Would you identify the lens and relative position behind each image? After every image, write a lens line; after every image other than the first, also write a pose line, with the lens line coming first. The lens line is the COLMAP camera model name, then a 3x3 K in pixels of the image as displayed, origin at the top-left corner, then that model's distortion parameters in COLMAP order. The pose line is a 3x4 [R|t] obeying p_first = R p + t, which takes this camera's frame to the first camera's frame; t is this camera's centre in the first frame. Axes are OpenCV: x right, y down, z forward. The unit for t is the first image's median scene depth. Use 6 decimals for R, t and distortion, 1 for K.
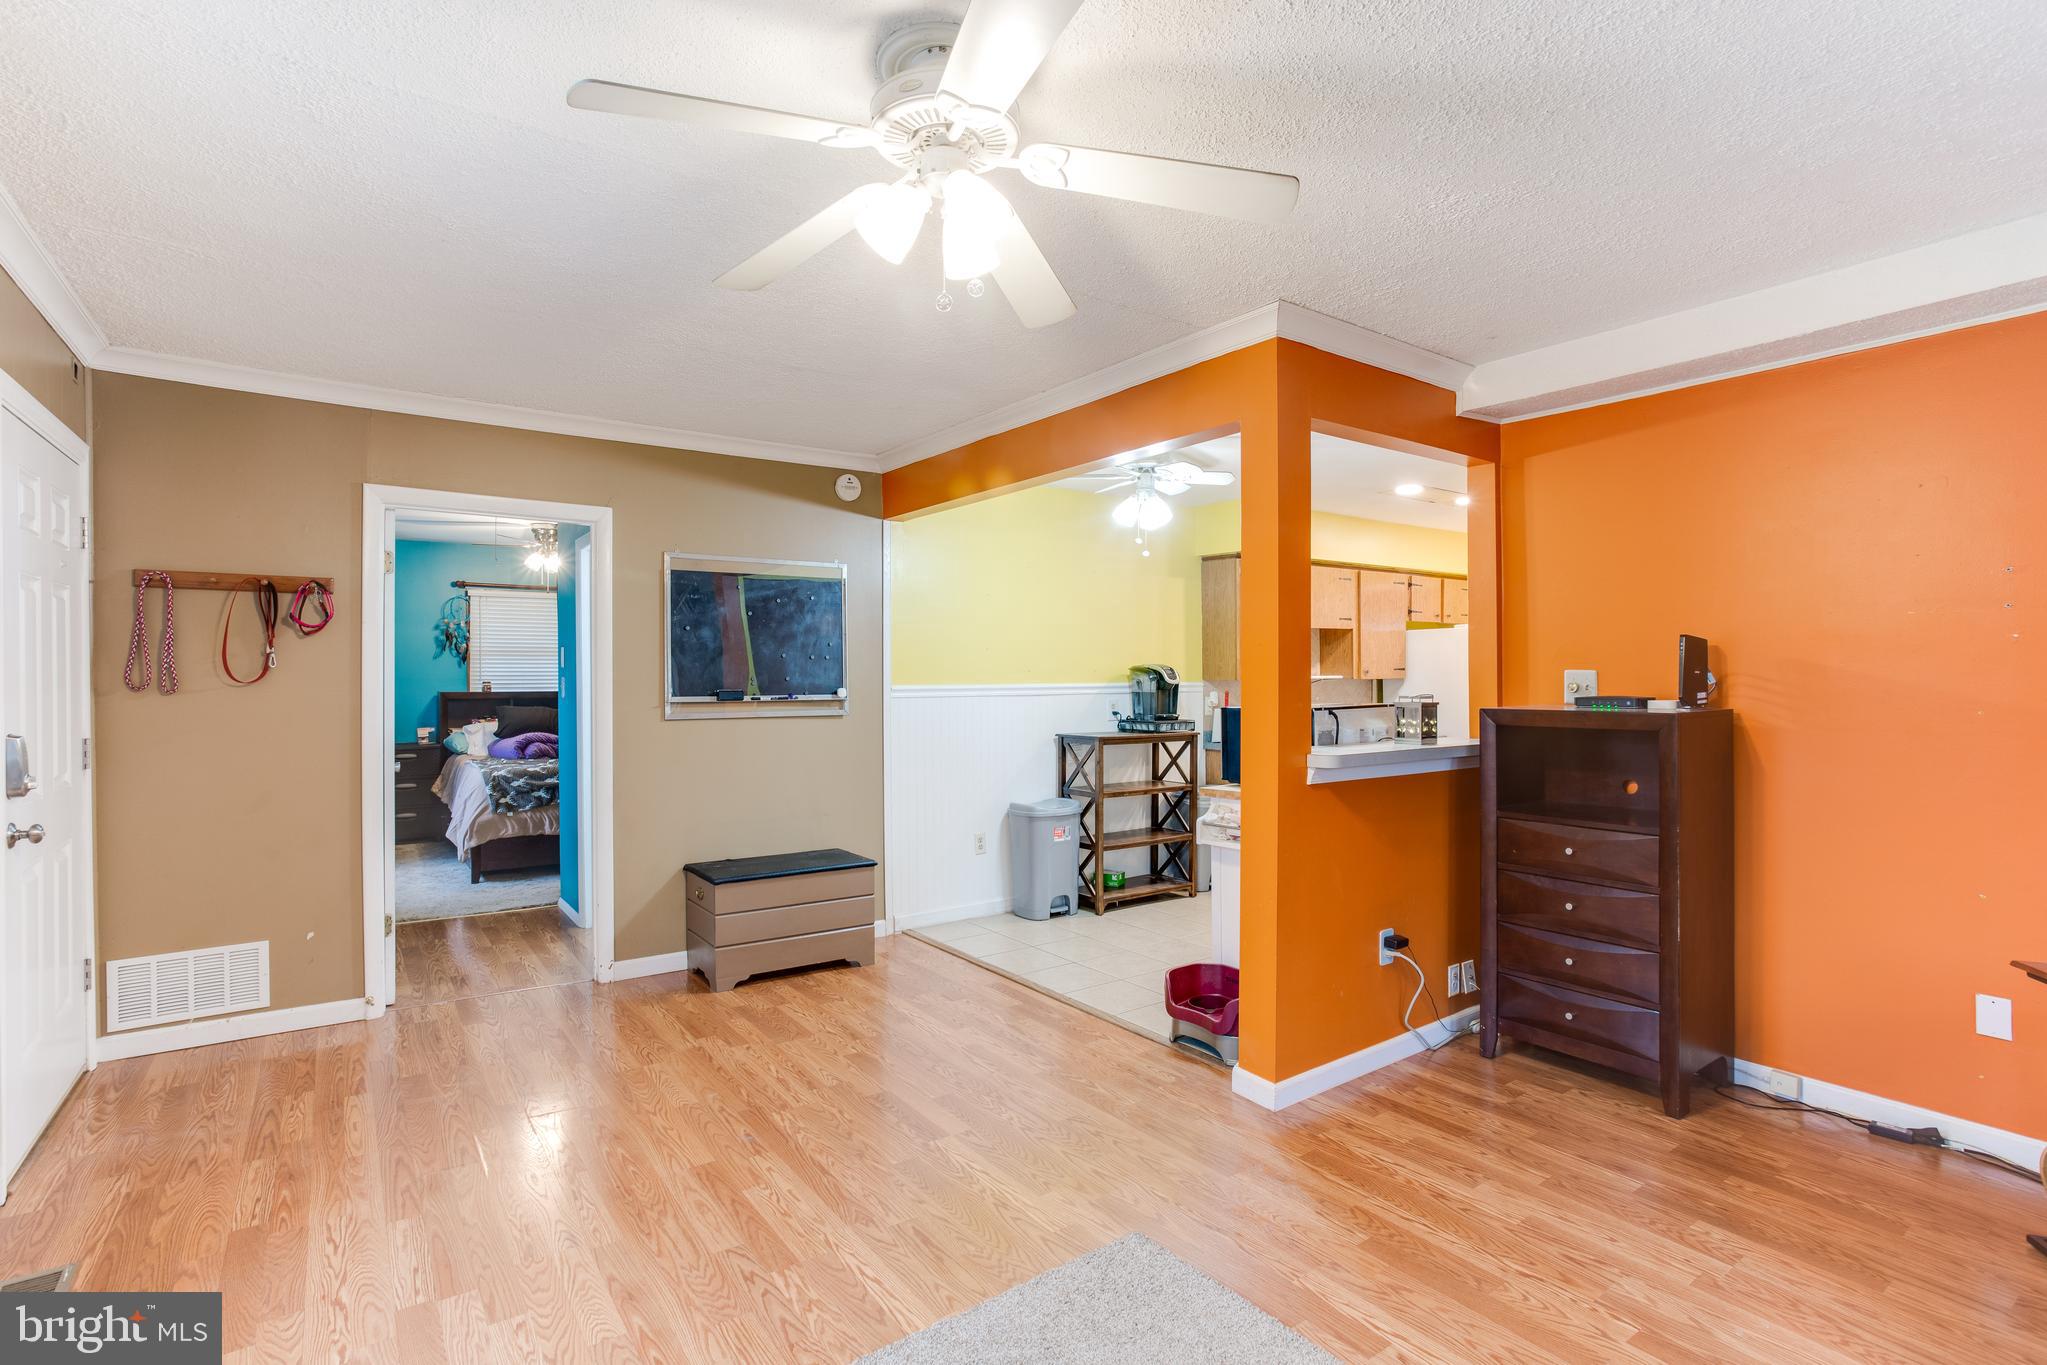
lens RADIAL K [[983.2, 0, 1019.7], [0, 983.2, 694.6], [0, 0, 1]] dist [-0.043242, 0.020588]
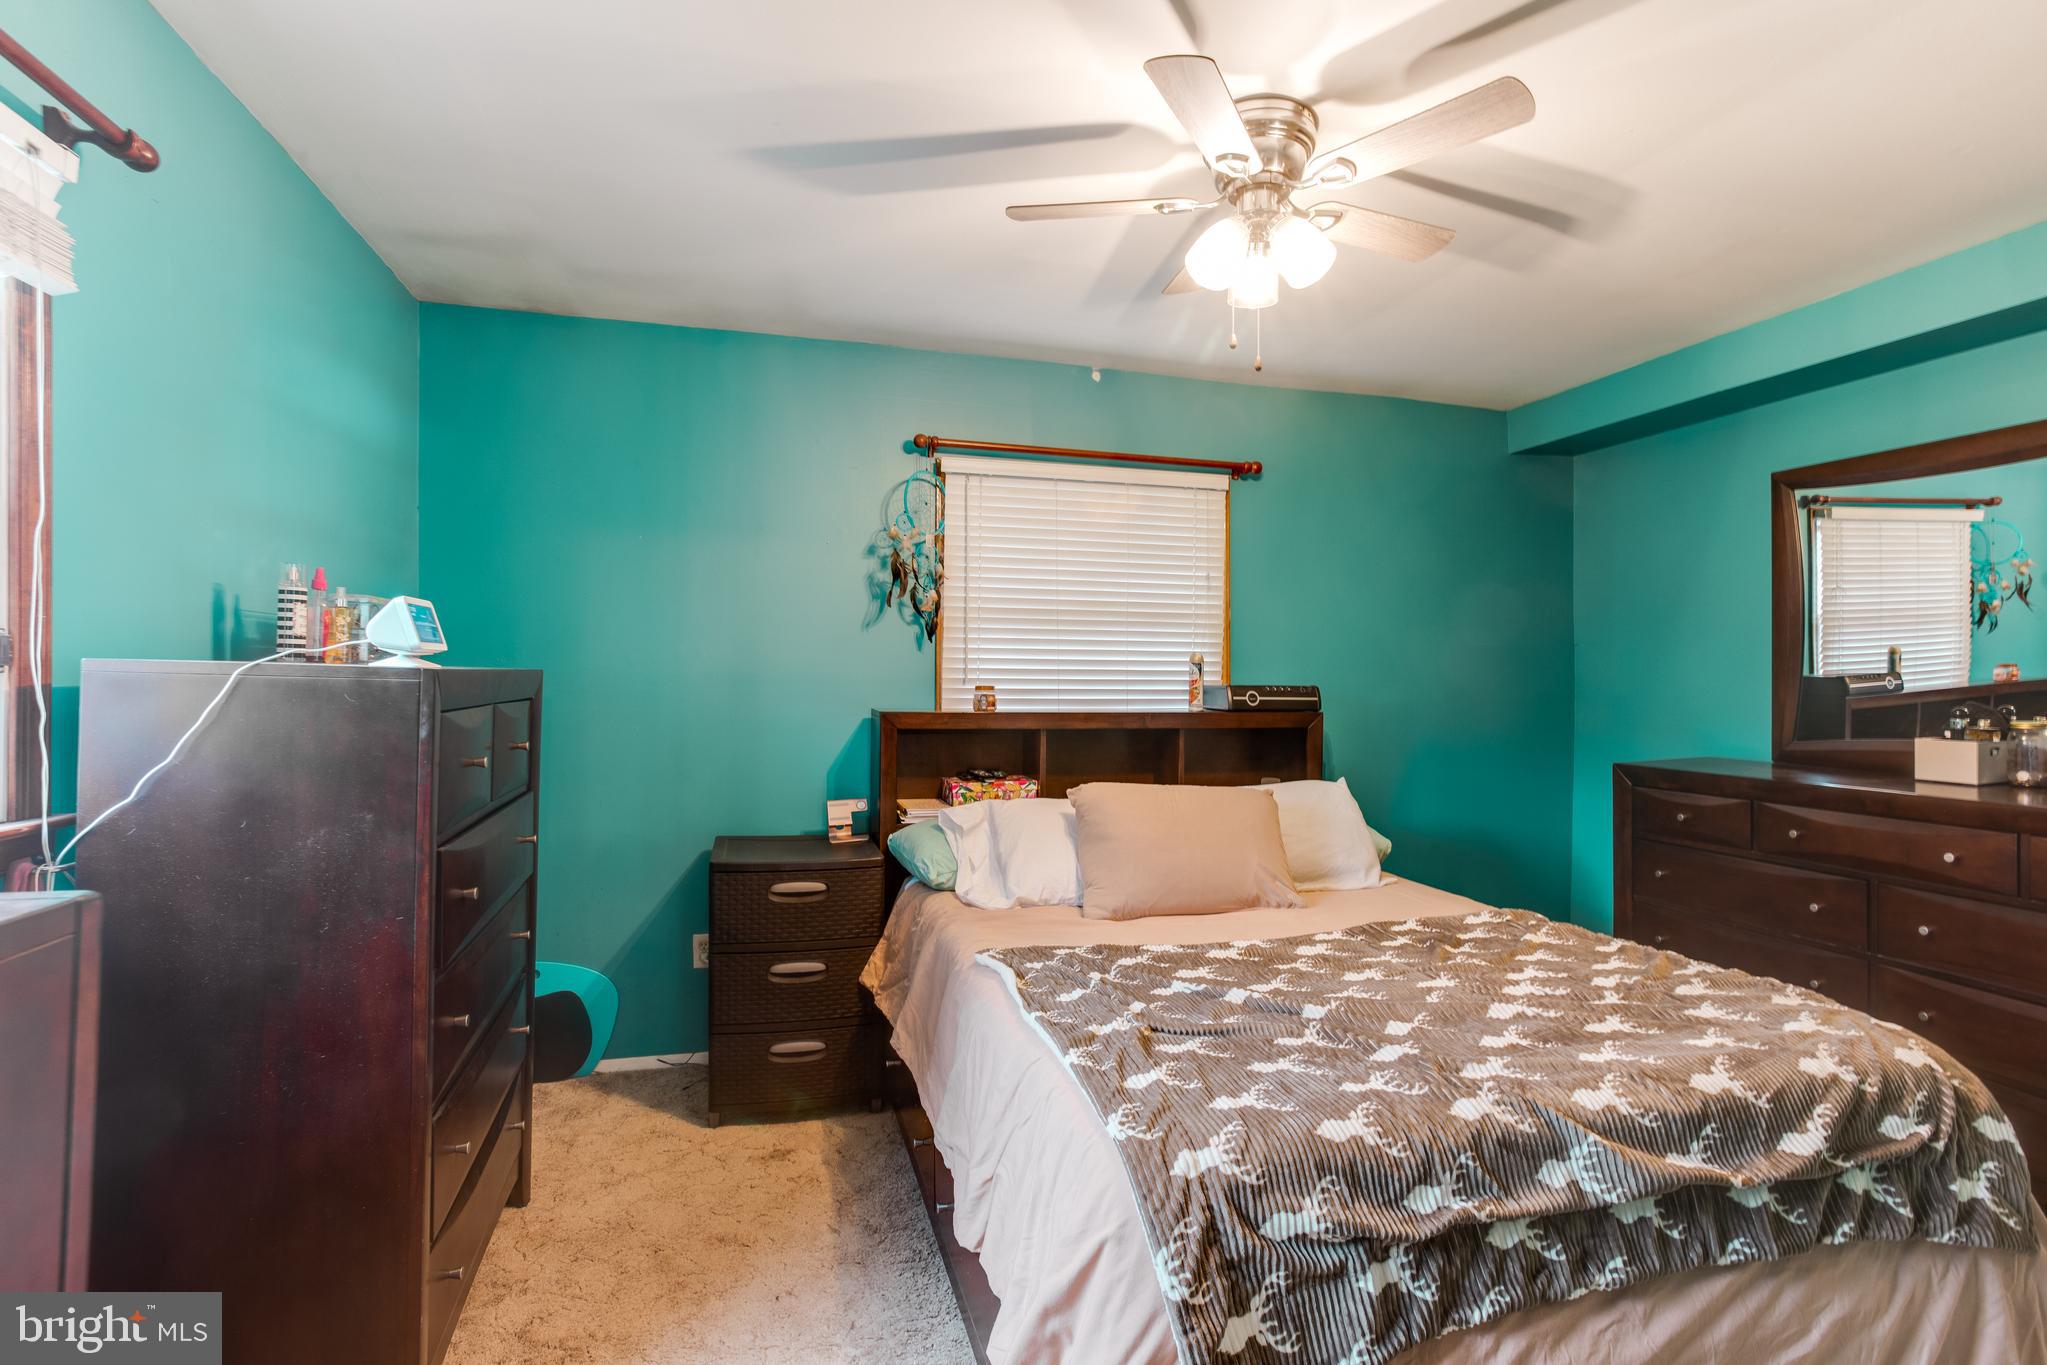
lens RADIAL K [[983.2, 0, 1015.0], [0, 983.2, 674.6], [0, 0, 1]] dist [-0.043242, 0.020588]
pose [[0.937056, 0.005586, -0.349134, -0.400709], [-0.010205, 0.999883, -0.011391, -0.013642], [0.349029, 0.014237, 0.937004, 0.636585]]
